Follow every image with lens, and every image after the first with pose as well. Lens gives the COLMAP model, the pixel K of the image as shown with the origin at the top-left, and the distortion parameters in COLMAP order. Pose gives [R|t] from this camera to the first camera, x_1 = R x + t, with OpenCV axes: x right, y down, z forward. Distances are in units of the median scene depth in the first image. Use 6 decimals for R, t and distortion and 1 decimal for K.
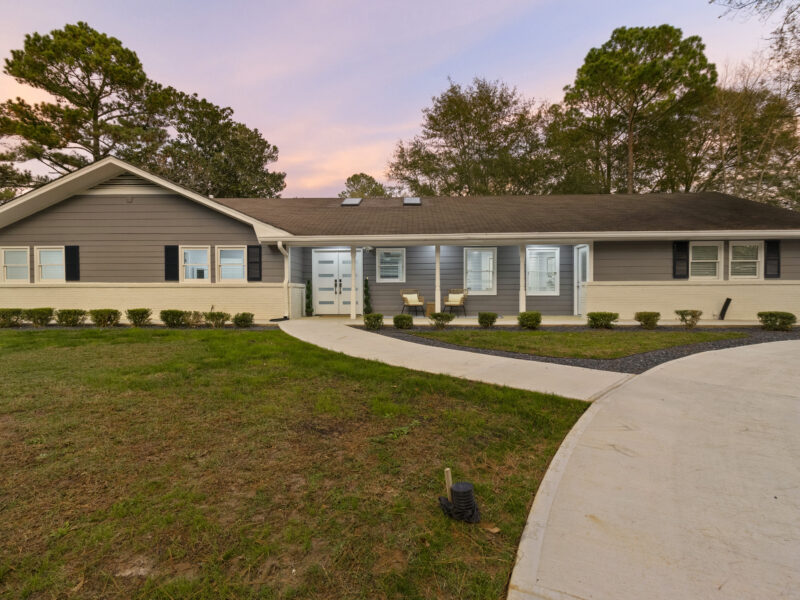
lens RADIAL K [[352.8, 0, 393.8], [0, 352.8, 300.5], [0, 0, 1]] dist [0.003367, 0.001463]
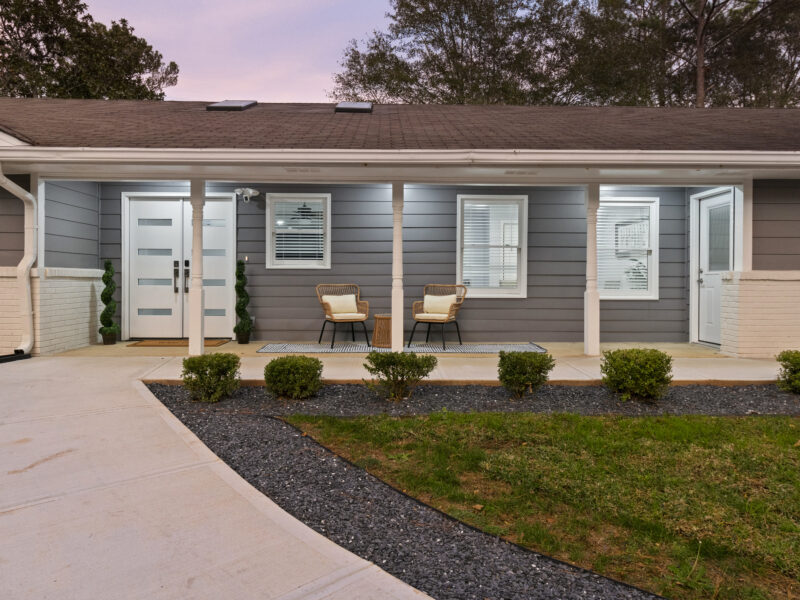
lens RADIAL K [[528.2, 0, 390.4], [0, 528.2, 274.9], [0, 0, 1]] dist [0.017593, 0.001432]
pose [[0.997003, 0.008958, 0.076847, 0.059595], [-0.005781, 0.999123, -0.041464, -0.015624], [-0.077151, 0.040895, 0.996180, 0.321498]]
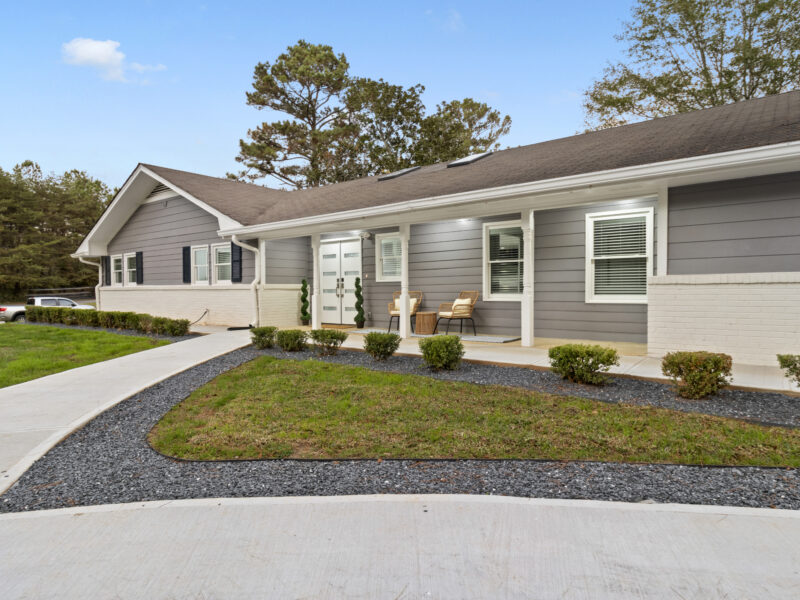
lens RADIAL K [[432.2, 0, 399.2], [0, 432.2, 301.2], [0, 0, 1]] dist [0.006339, 0.000007]
pose [[0.848411, 0.010449, -0.529235, 0.473780], [-0.009606, 0.999944, 0.004342, -0.015873], [0.529251, 0.001400, 0.848464, 0.284699]]
